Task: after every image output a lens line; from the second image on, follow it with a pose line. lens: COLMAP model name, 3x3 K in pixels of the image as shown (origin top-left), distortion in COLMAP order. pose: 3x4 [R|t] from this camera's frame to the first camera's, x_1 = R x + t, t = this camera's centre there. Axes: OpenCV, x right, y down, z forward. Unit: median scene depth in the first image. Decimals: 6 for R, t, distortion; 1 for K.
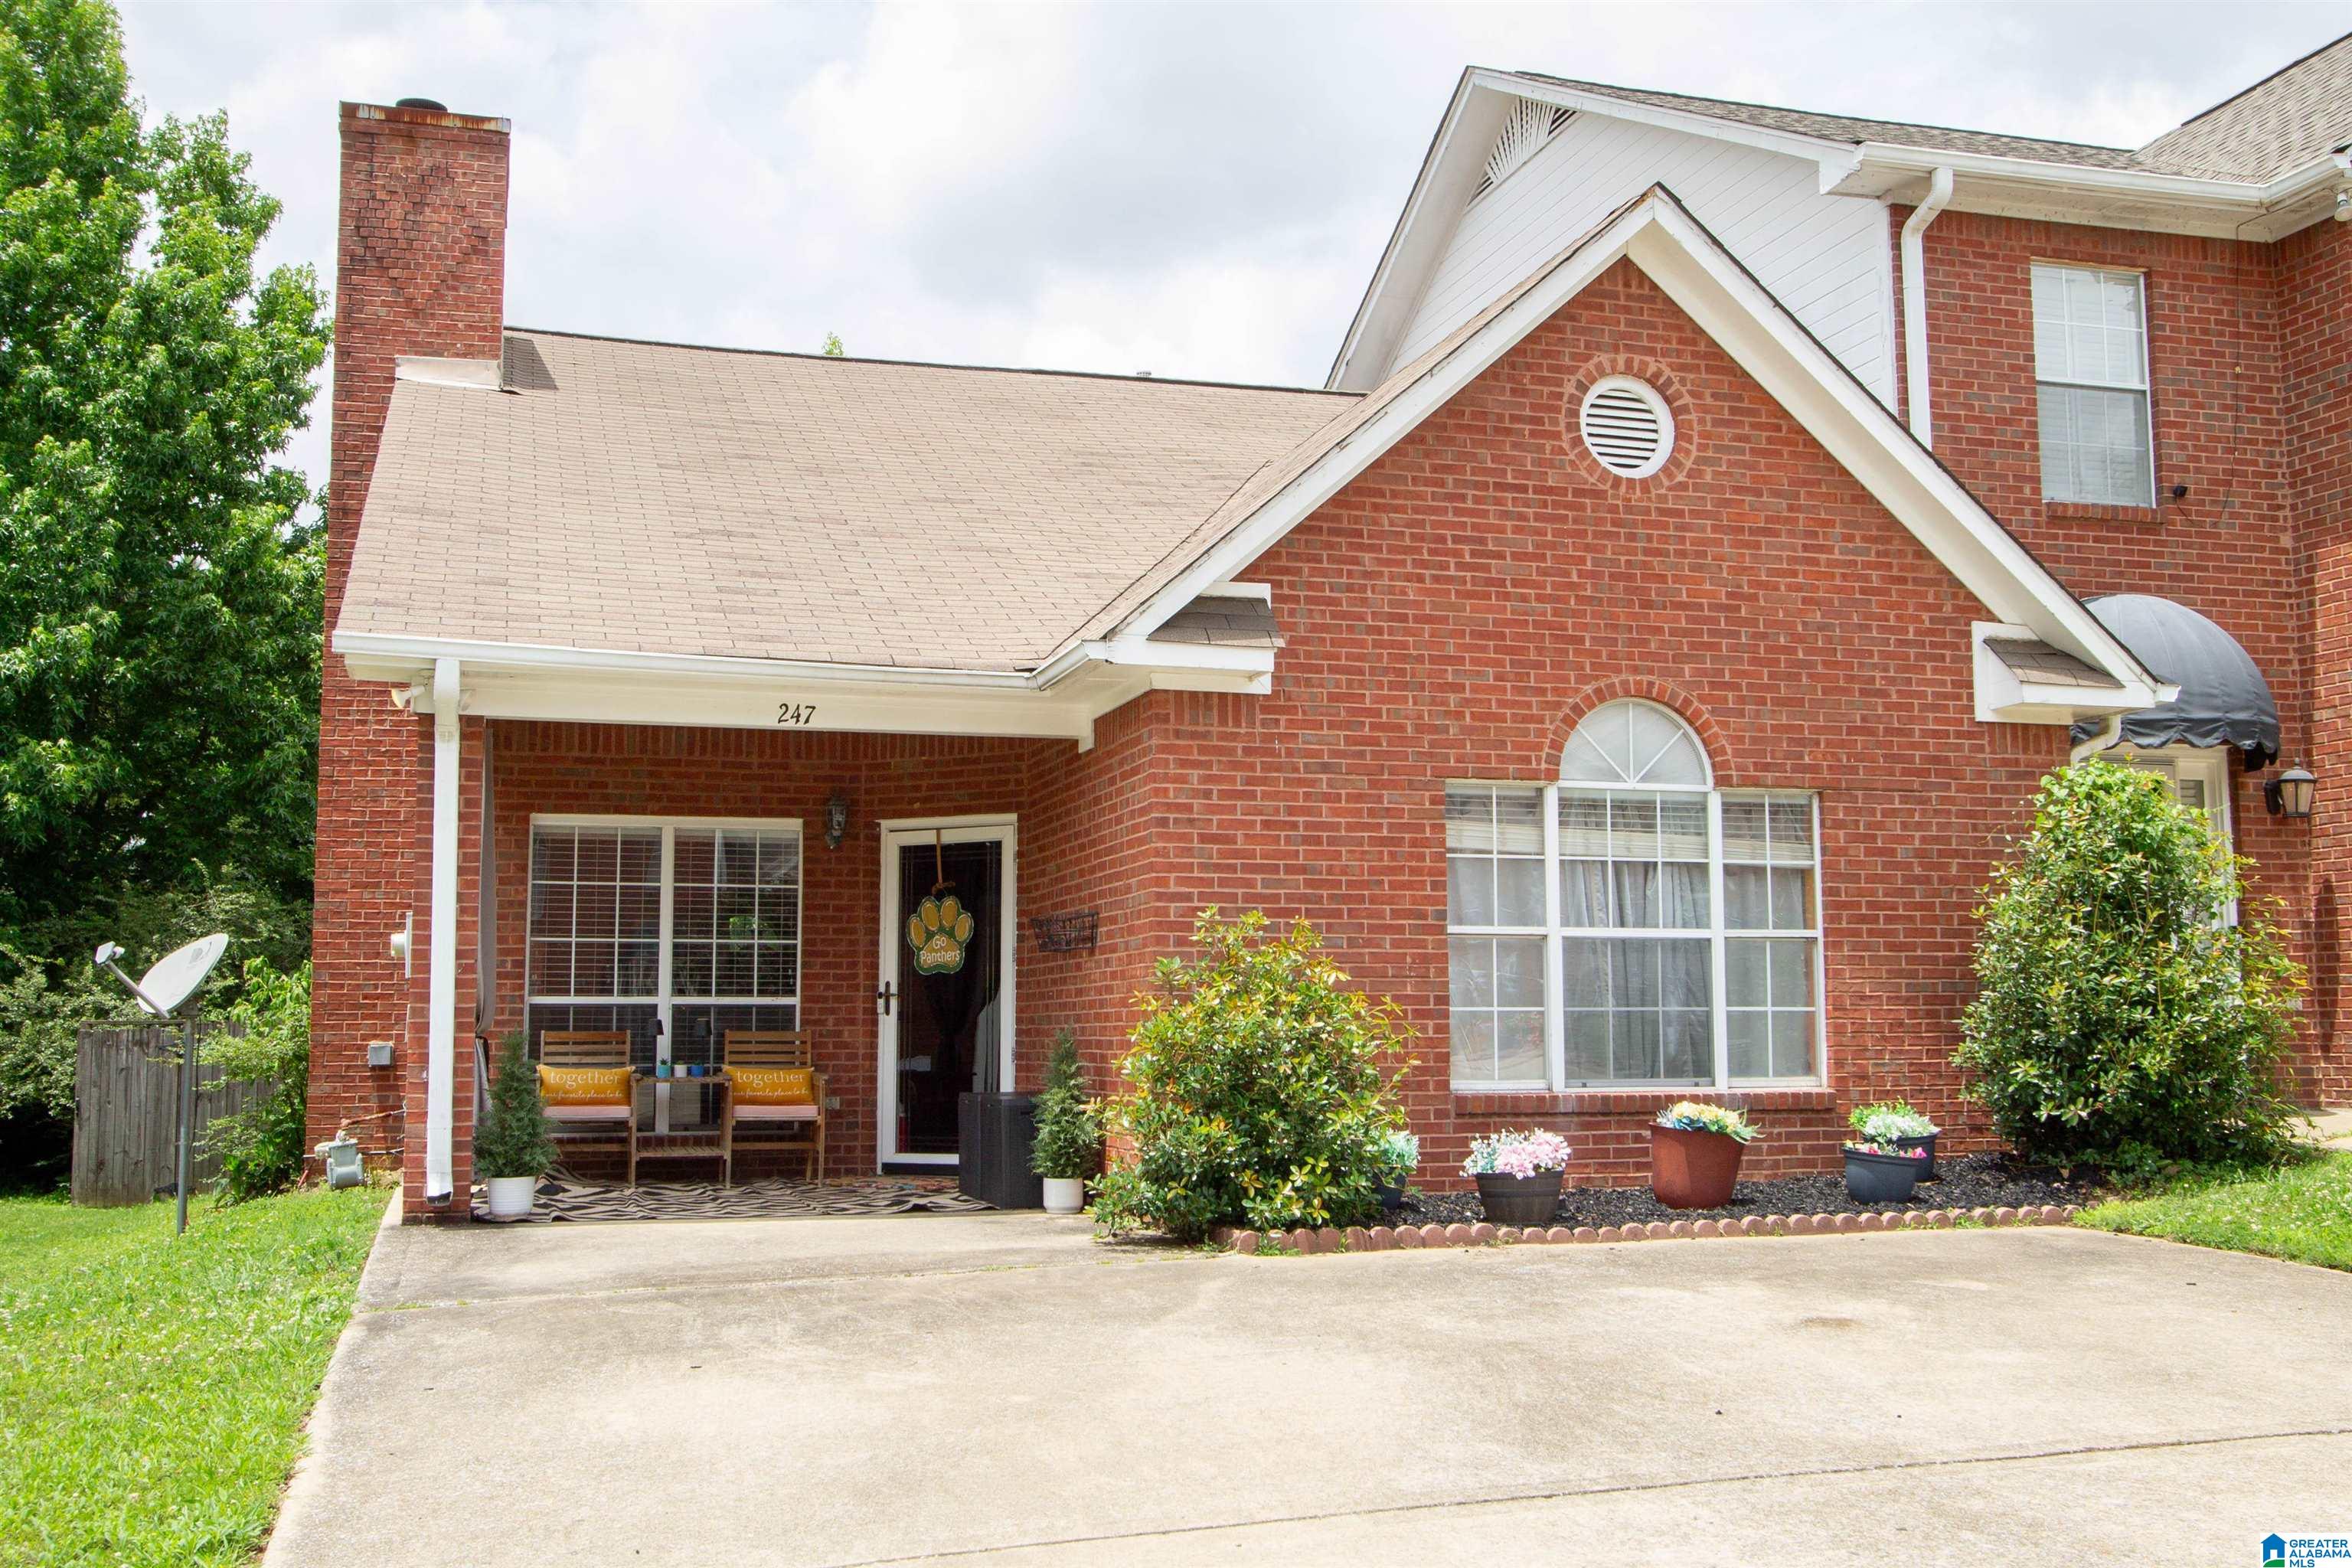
lens RADIAL K [[2338.6, 0, 1179.5], [0, 2338.6, 777.3], [0, 0, 1]] dist [0.013726, 0.000000]
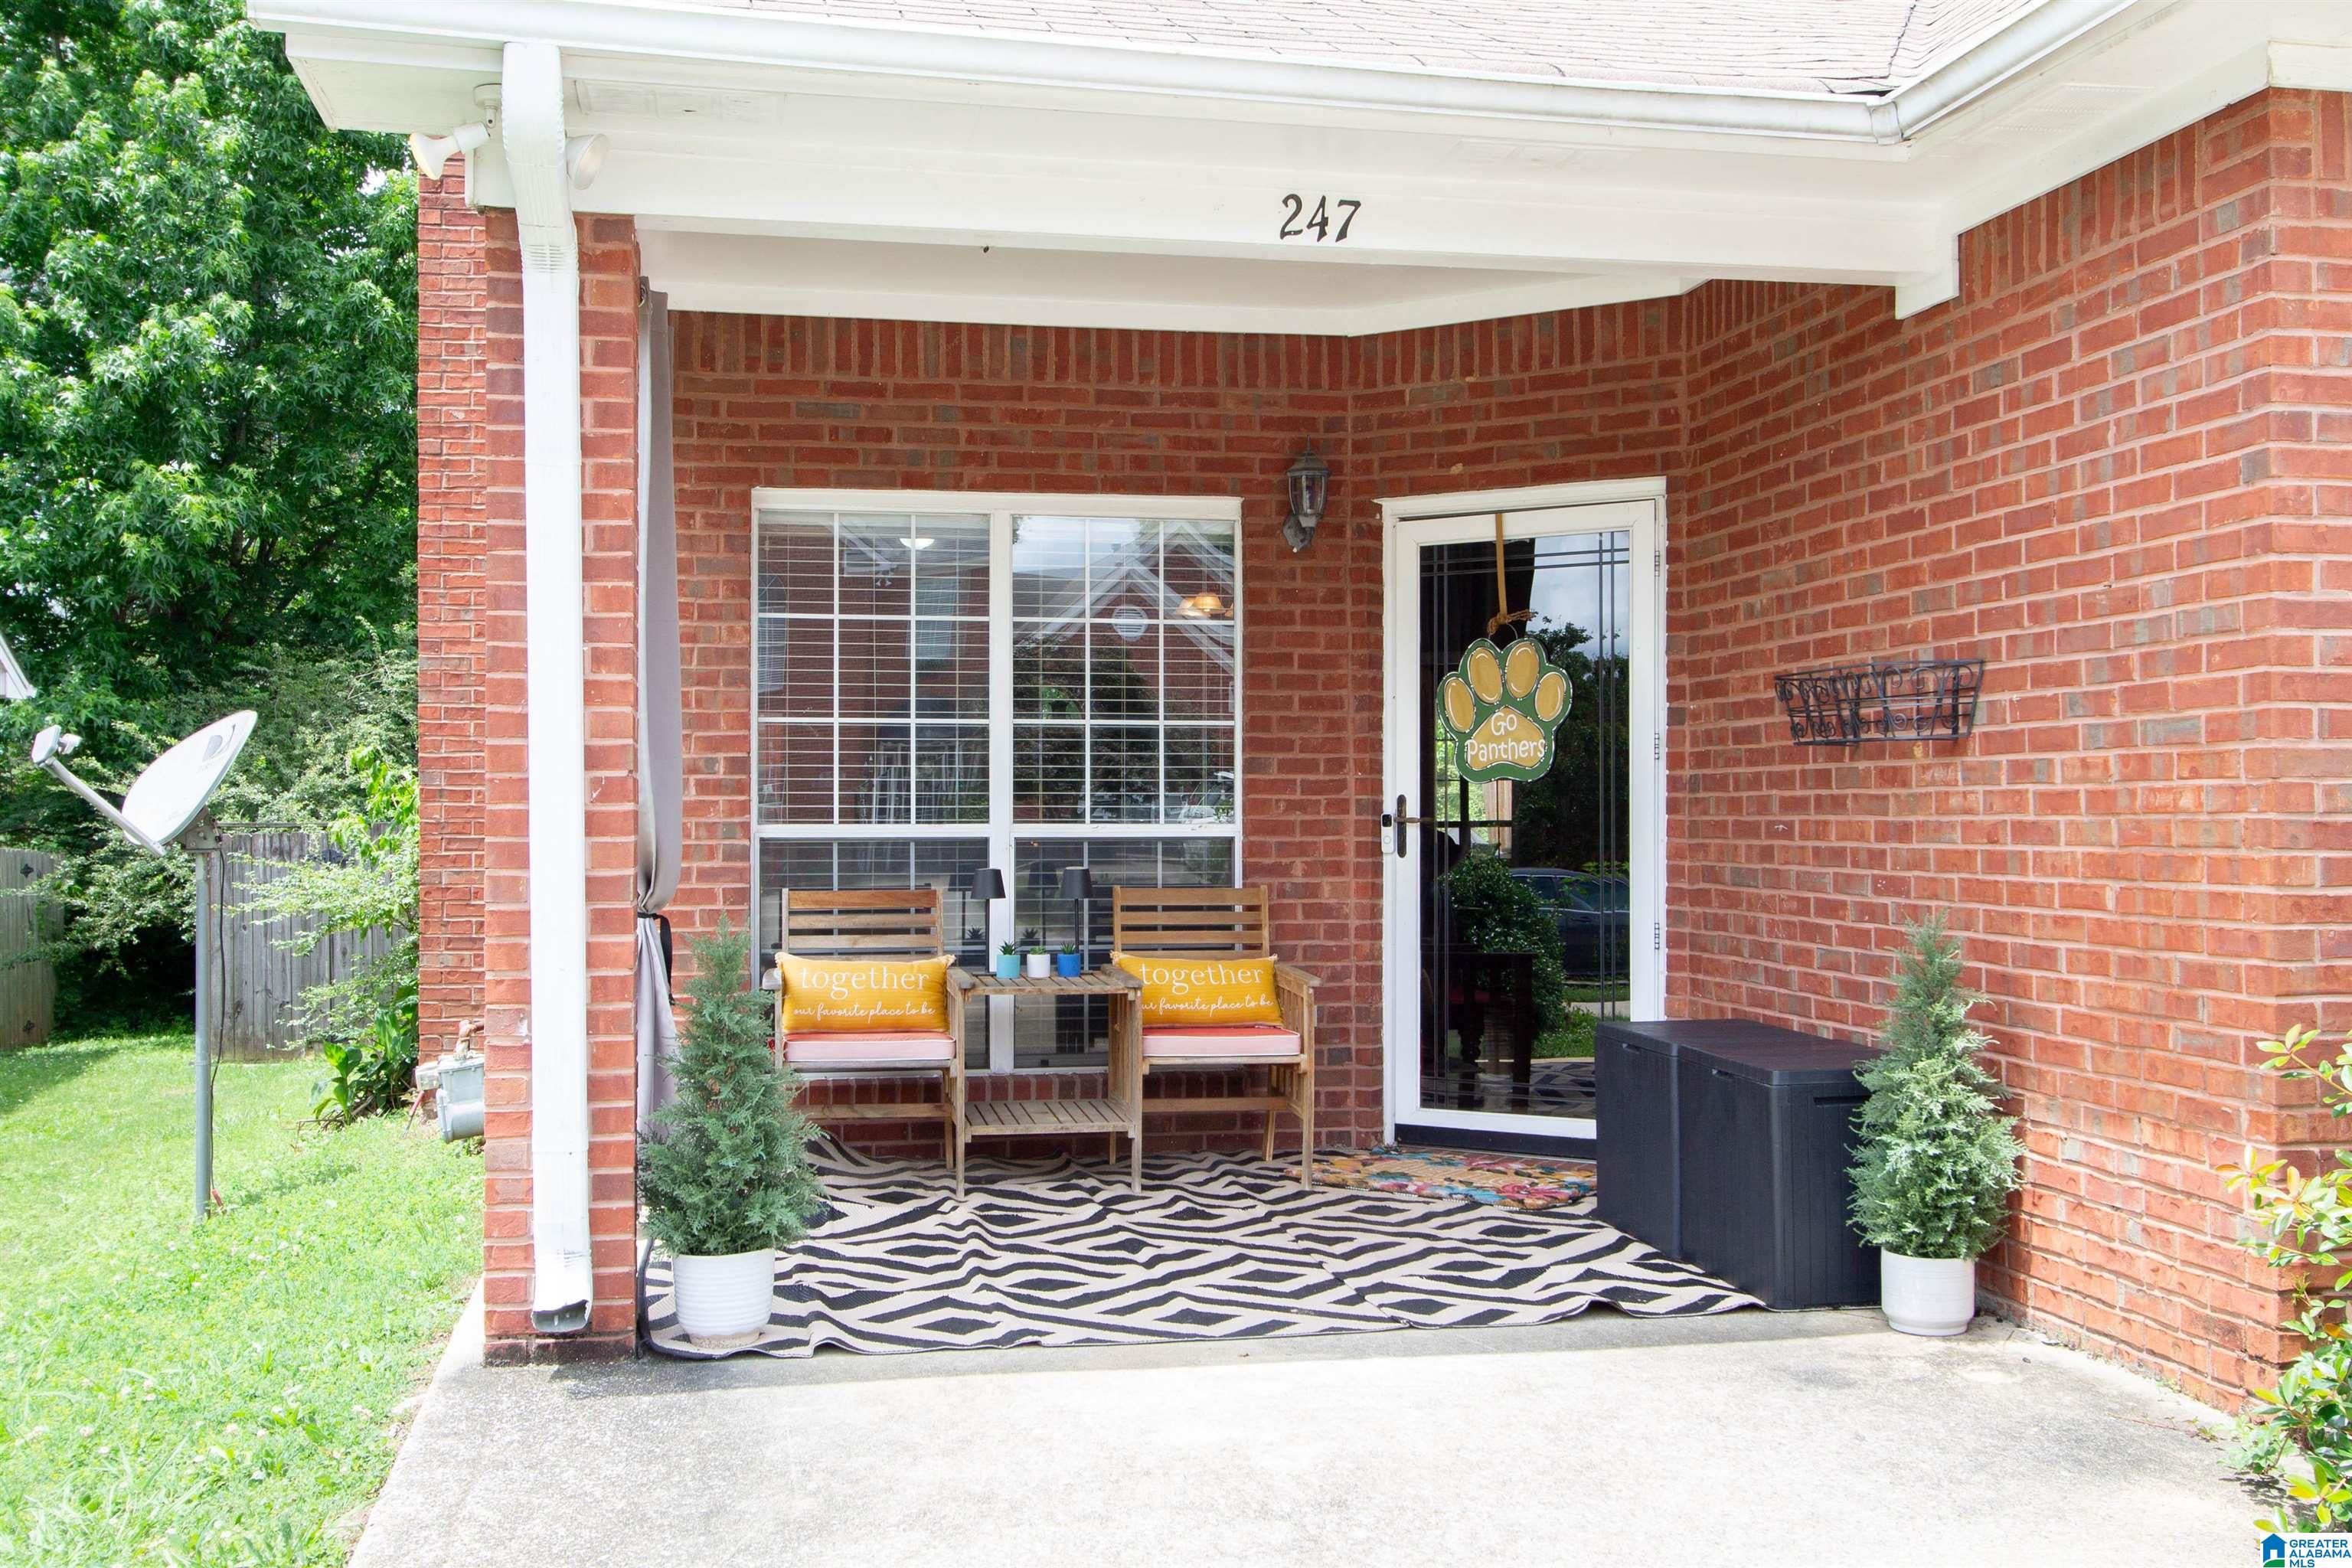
lens RADIAL K [[2338.6, 0, 1182.5], [0, 2338.6, 783.0], [0, 0, 1]] dist [0.013726, 0.000000]
pose [[0.995109, 0.000181, -0.098787, -0.128001], [0.009612, 0.995076, 0.098646, 0.031642], [0.098319, -0.099114, 0.990207, 0.478854]]
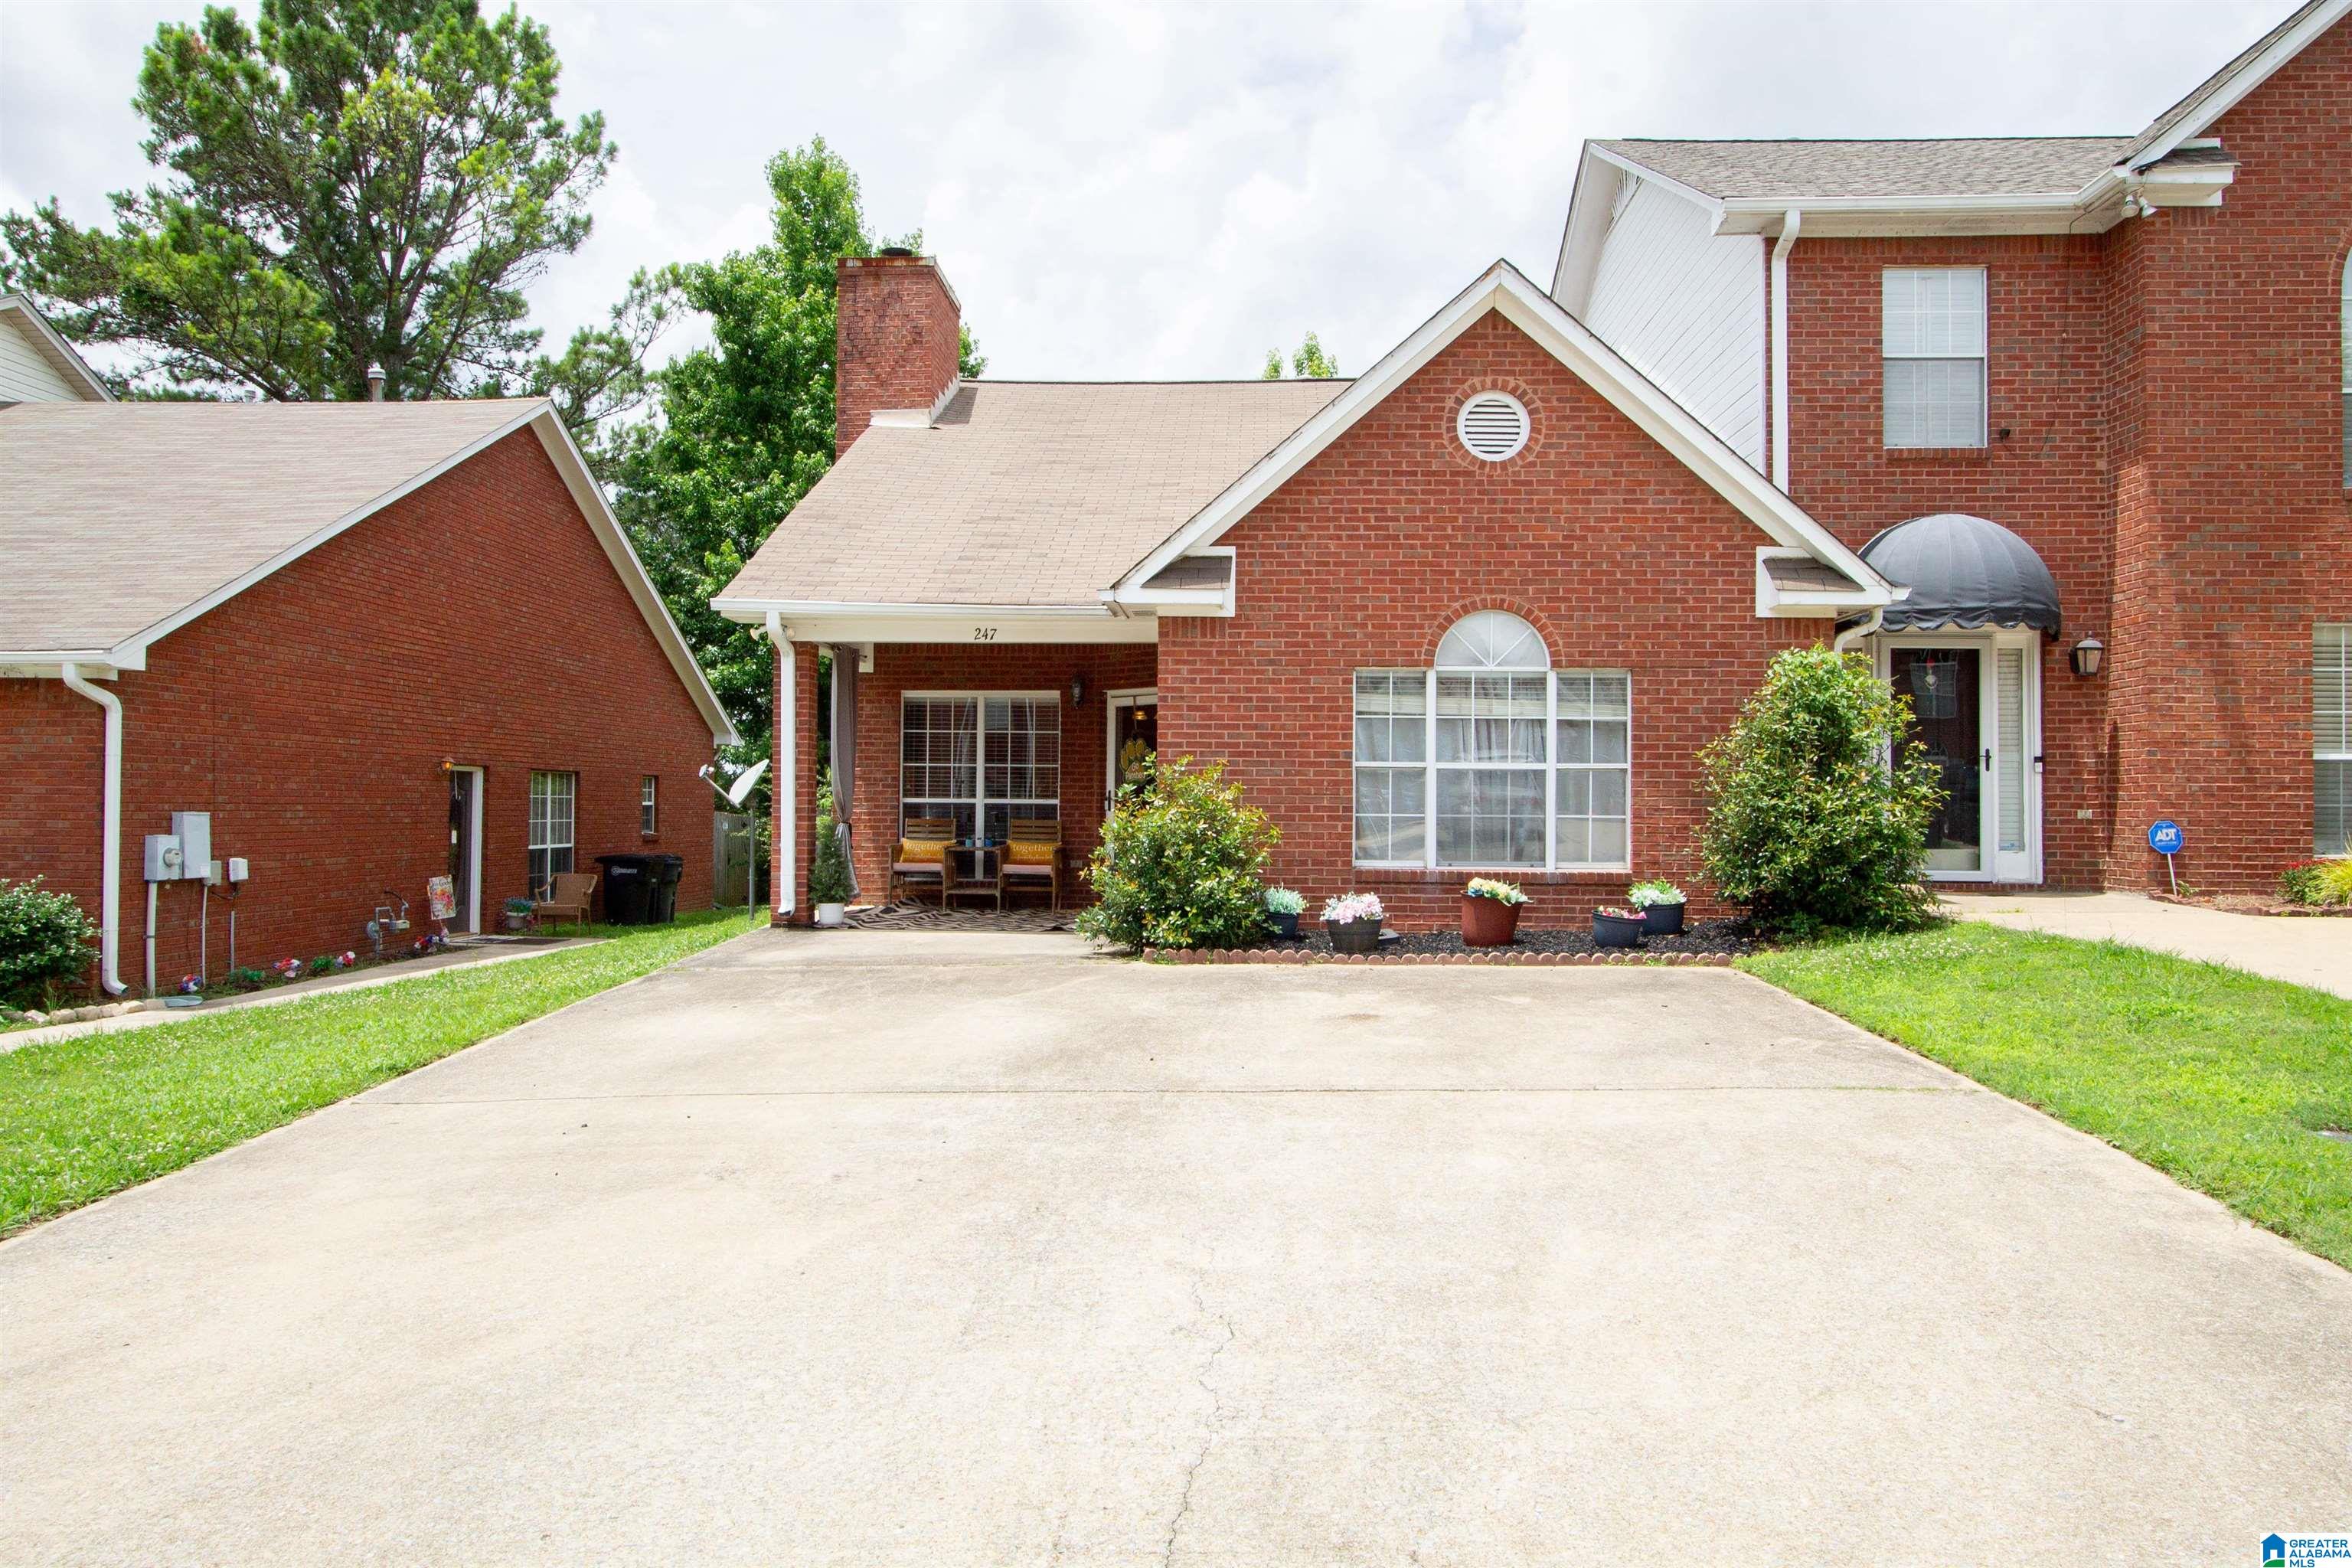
lens RADIAL K [[1635.1, 0, 1178.6], [0, 1635.1, 780.0], [0, 0, 1]] dist [0.003861, 0.000535]
pose [[0.945761, 0.005464, -0.324818, 0.304390], [0.024913, 0.995694, 0.089289, -0.021115], [0.323907, -0.092538, 0.941552, -0.056364]]
